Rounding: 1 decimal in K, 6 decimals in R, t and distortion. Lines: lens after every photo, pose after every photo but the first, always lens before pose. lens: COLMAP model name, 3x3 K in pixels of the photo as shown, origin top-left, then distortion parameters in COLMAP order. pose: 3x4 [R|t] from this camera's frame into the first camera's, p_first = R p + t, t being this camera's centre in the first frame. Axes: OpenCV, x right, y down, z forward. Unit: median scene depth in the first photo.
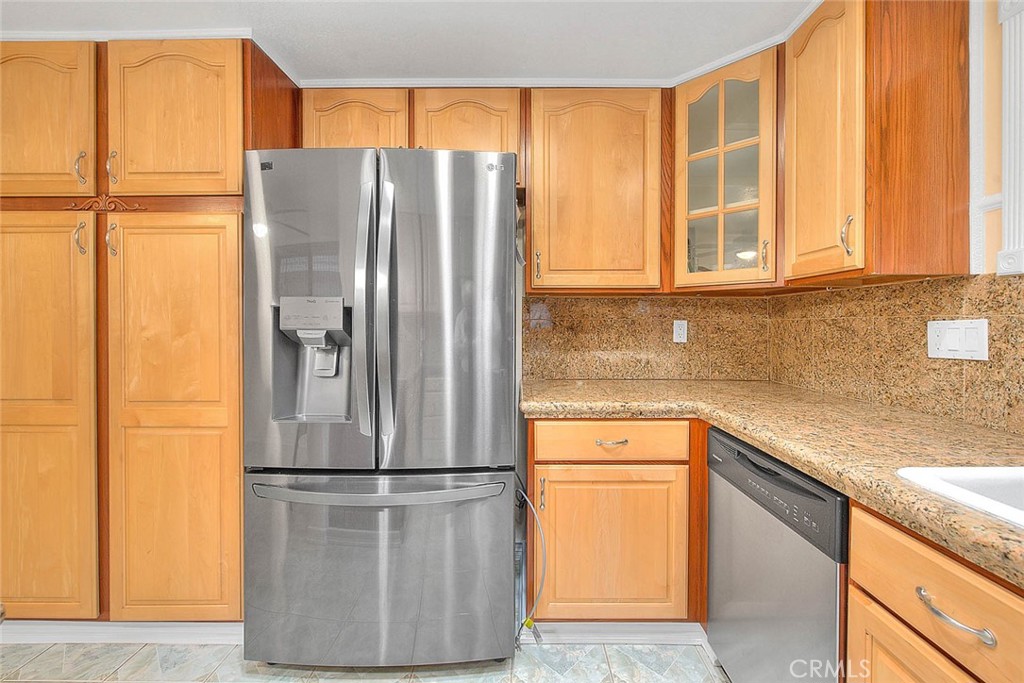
lens RADIAL K [[409.0, 0, 516.7], [0, 409.0, 327.6], [0, 0, 1]] dist [-0.000825, -0.000181]
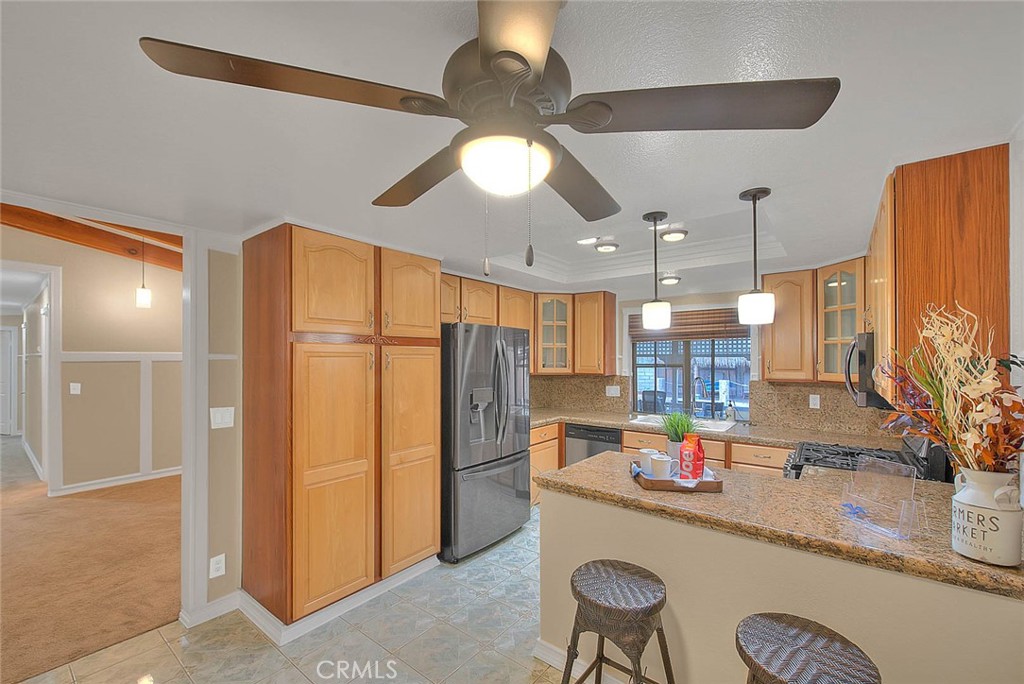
lens RADIAL K [[411.1, 0, 522.7], [0, 411.1, 361.9], [0, 0, 1]] dist [-0.000510, -0.000133]
pose [[0.606077, -0.006214, 0.795382, -2.193591], [0.004568, 0.999980, 0.004332, -0.233444], [-0.795393, 0.001007, 0.606093, -0.586071]]
